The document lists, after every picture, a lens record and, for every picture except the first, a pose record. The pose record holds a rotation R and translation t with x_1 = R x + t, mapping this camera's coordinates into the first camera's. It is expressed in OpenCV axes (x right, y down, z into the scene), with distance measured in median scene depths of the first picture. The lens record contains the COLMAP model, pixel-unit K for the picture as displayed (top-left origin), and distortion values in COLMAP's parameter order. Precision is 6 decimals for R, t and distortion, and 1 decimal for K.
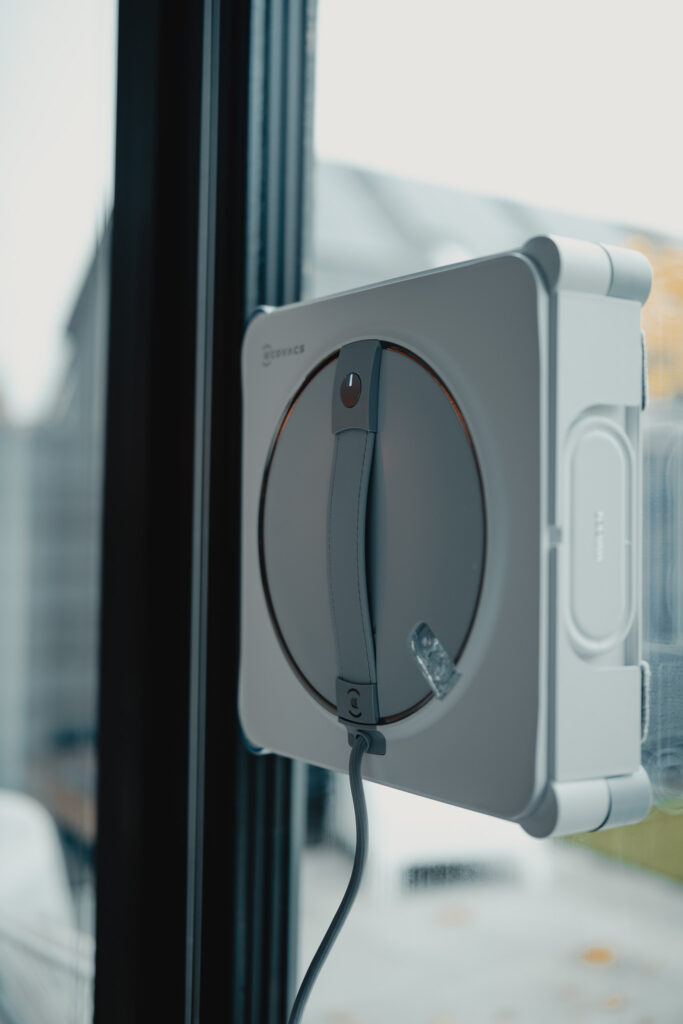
lens RADIAL K [[1417.8, 0, 341.5], [0, 1417.8, 512.0], [0, 0, 1]] dist [0.000319, -0.025224]
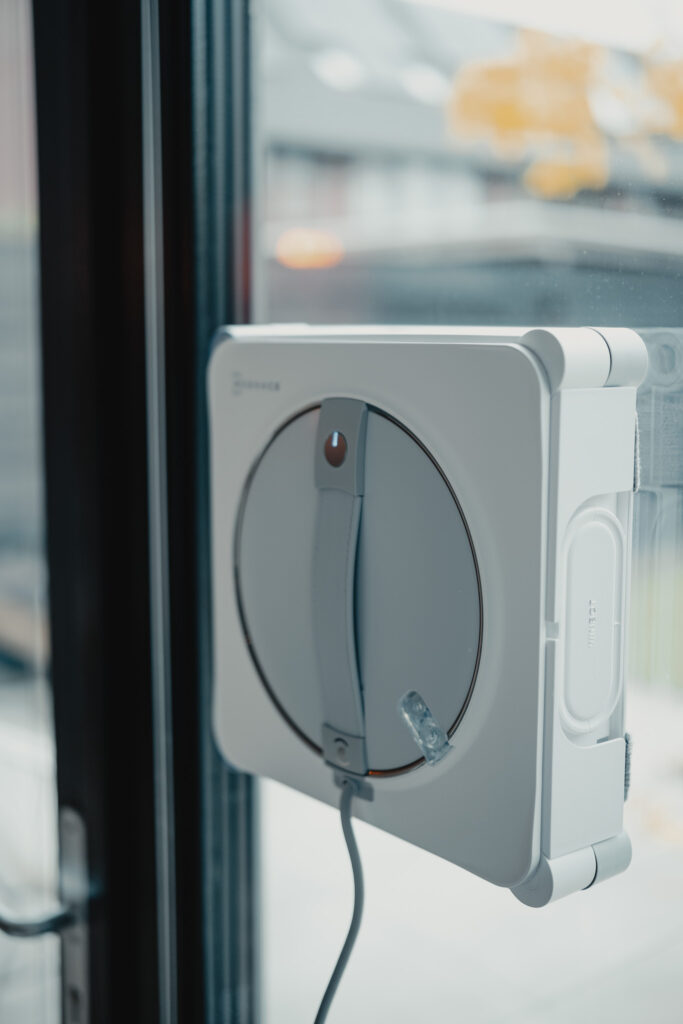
lens RADIAL K [[1417.8, 0, 341.5], [0, 1417.8, 512.0], [0, 0, 1]] dist [0.000319, -0.025224]
pose [[0.995752, -0.022874, 0.089192, -0.080858], [0.007436, 0.985465, 0.169718, -0.216712], [-0.091778, -0.168333, 0.981448, 0.020399]]
